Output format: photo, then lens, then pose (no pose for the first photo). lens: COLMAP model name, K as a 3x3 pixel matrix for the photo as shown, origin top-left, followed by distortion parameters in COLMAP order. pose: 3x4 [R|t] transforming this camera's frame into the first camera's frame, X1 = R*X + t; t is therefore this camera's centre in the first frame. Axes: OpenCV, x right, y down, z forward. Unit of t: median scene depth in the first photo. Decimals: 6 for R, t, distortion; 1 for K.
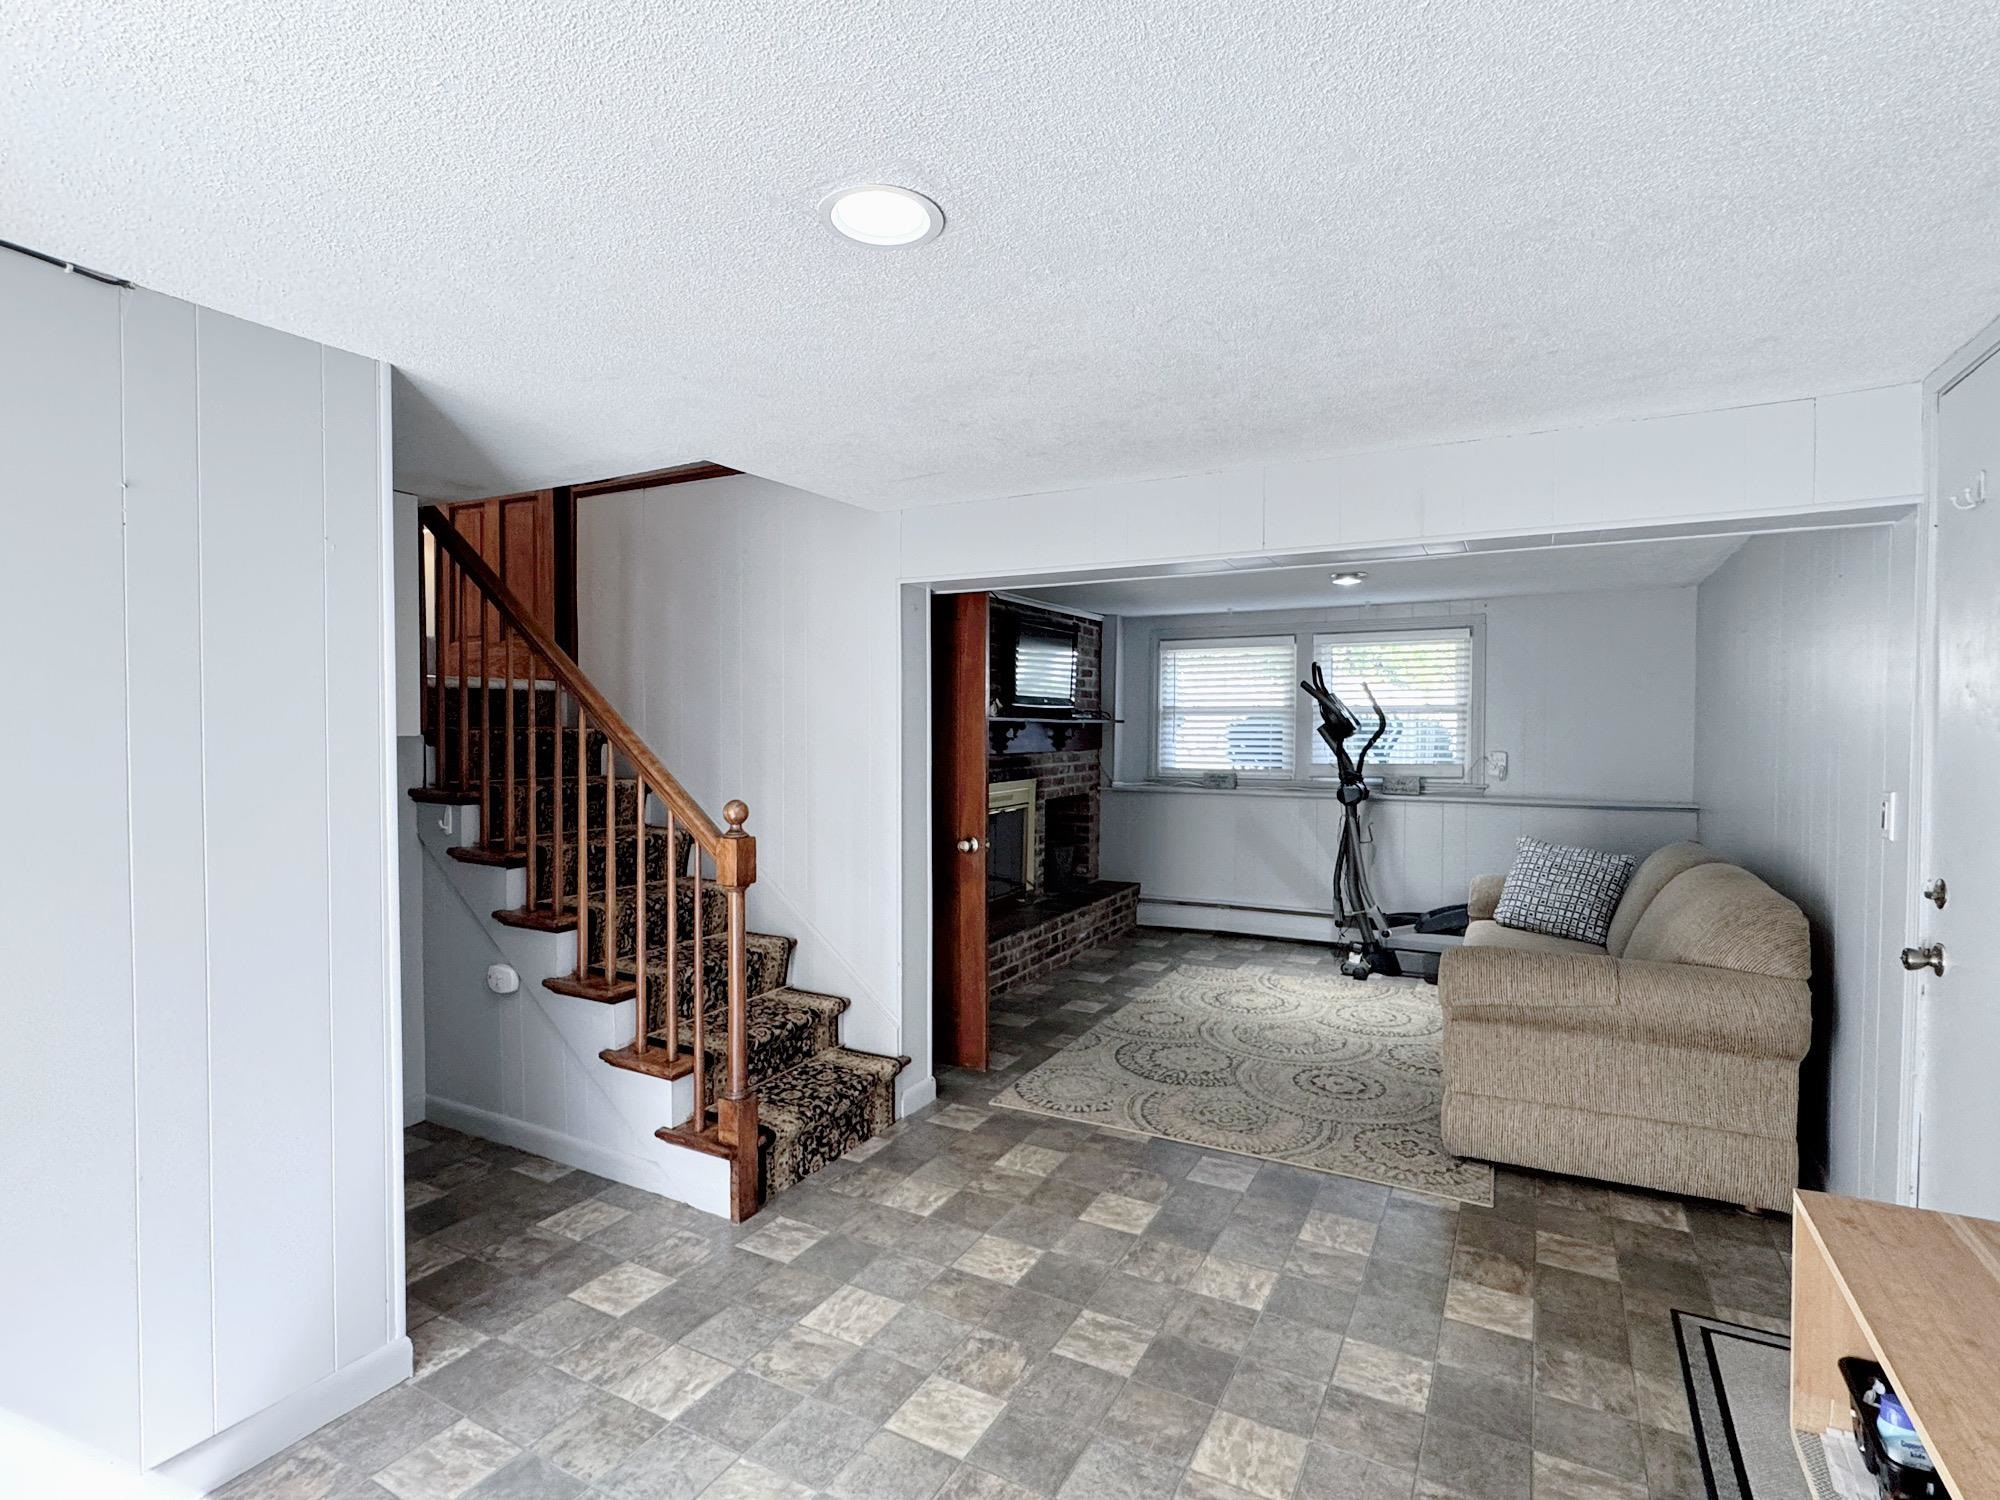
lens RADIAL K [[986.0, 0, 1000.0], [0, 986.0, 747.3], [0, 0, 1]] dist [-0.001091, -0.000037]
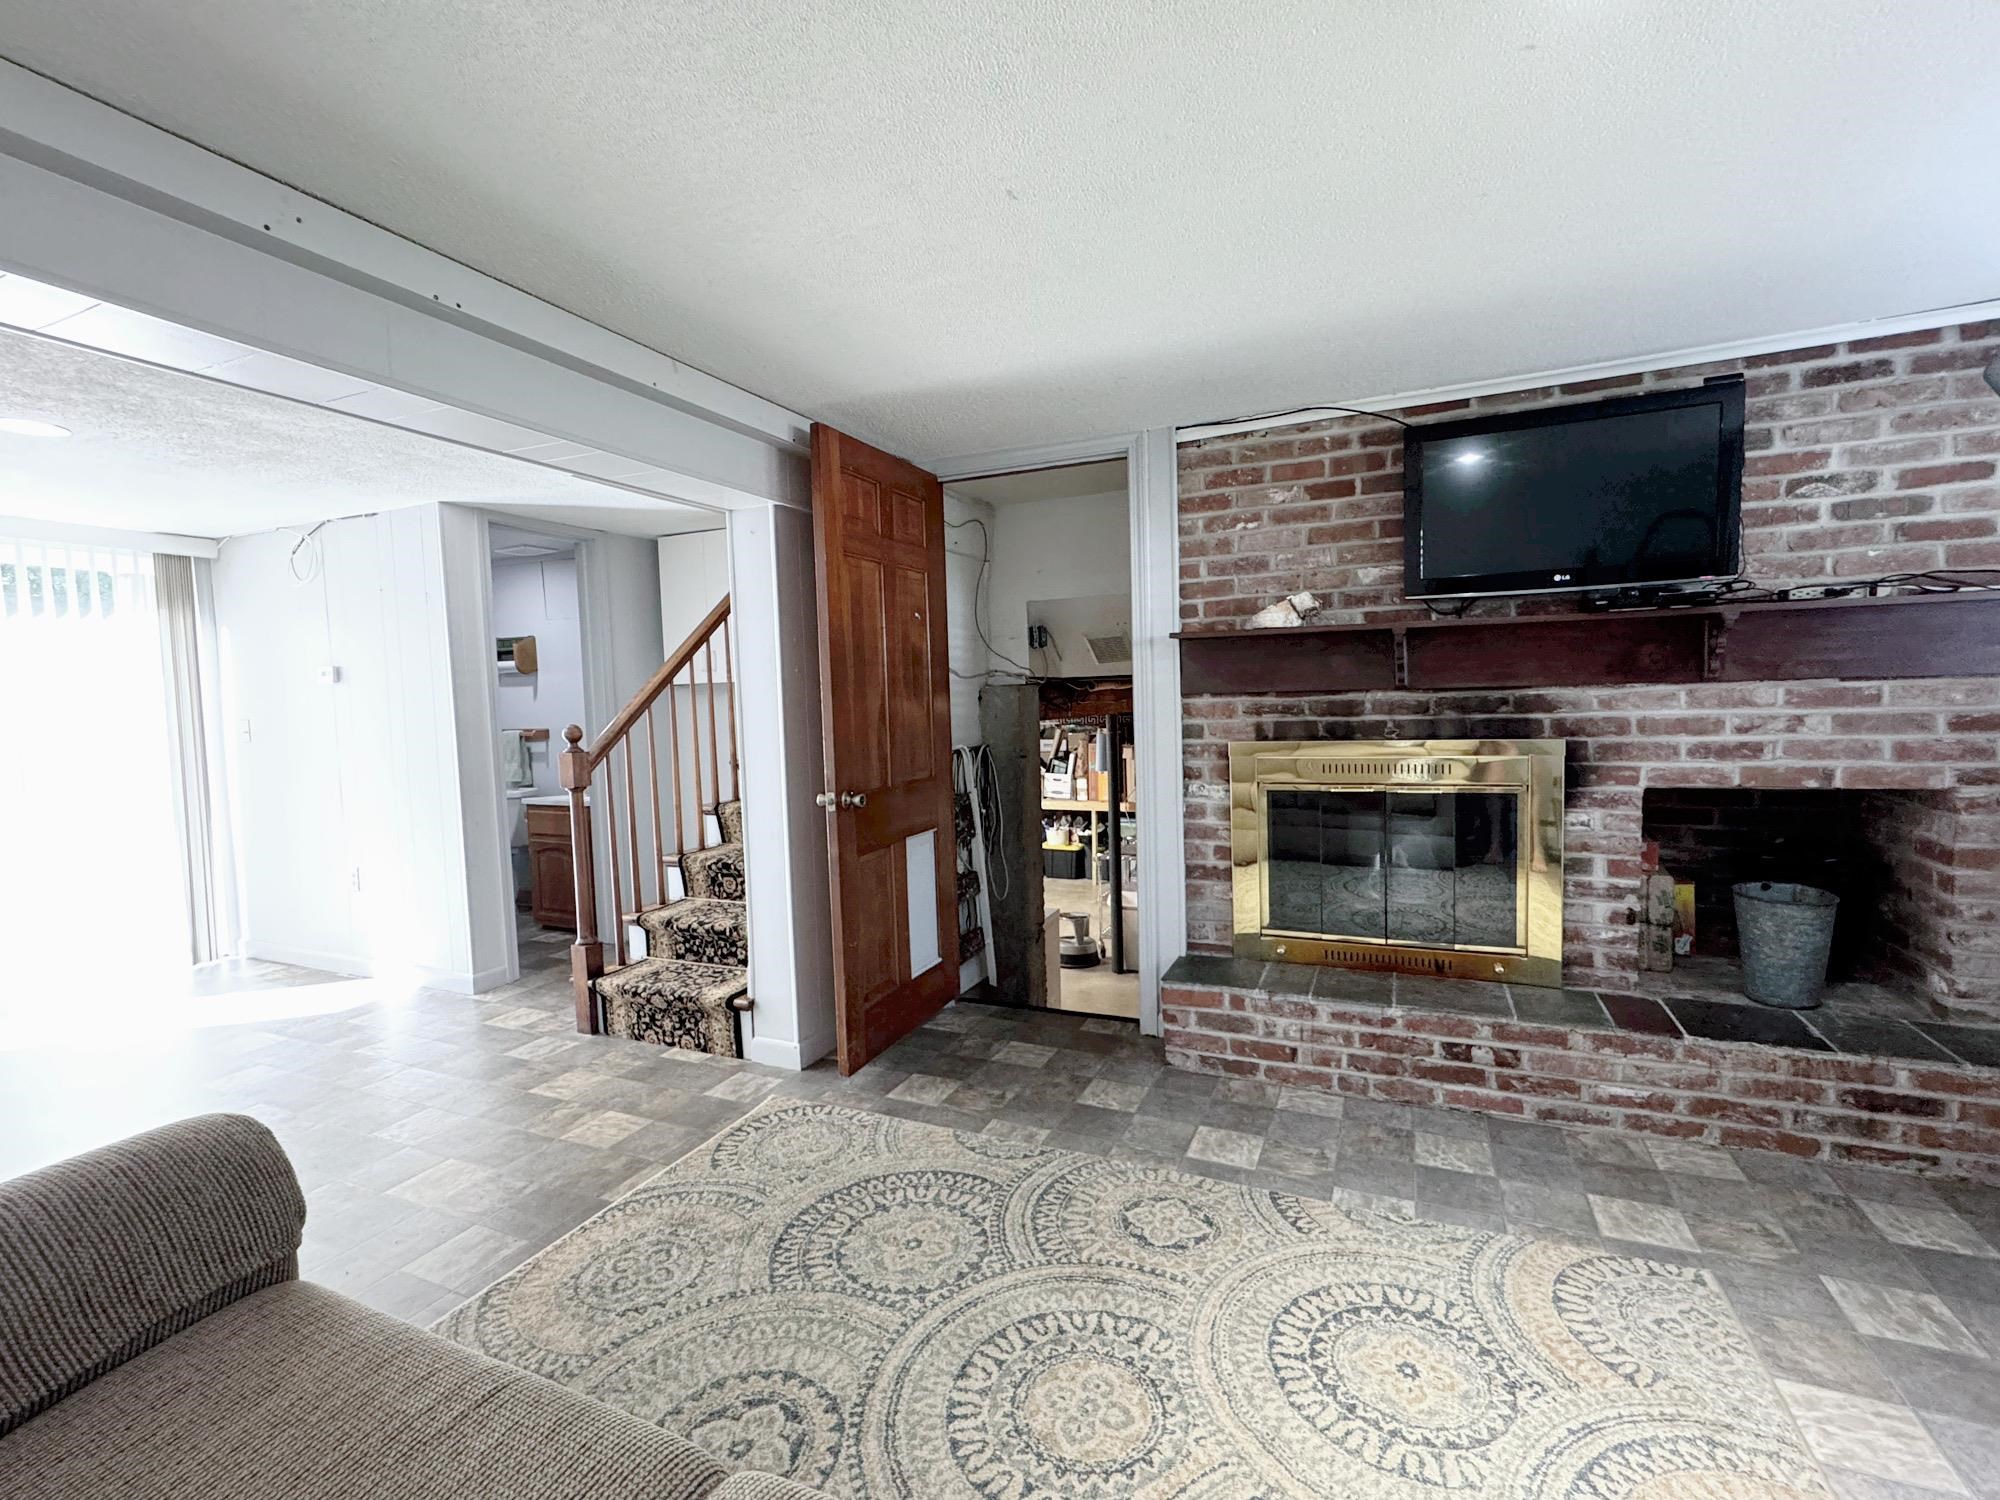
lens RADIAL K [[886.9, 0, 999.0], [0, 886.9, 747.3], [0, 0, 1]] dist [0.000014, 0.000067]
pose [[0.074522, 0.055042, -0.995699, 0.610439], [0.008438, 0.998405, 0.055823, 0.011841], [0.997184, -0.012562, 0.073939, 0.920082]]
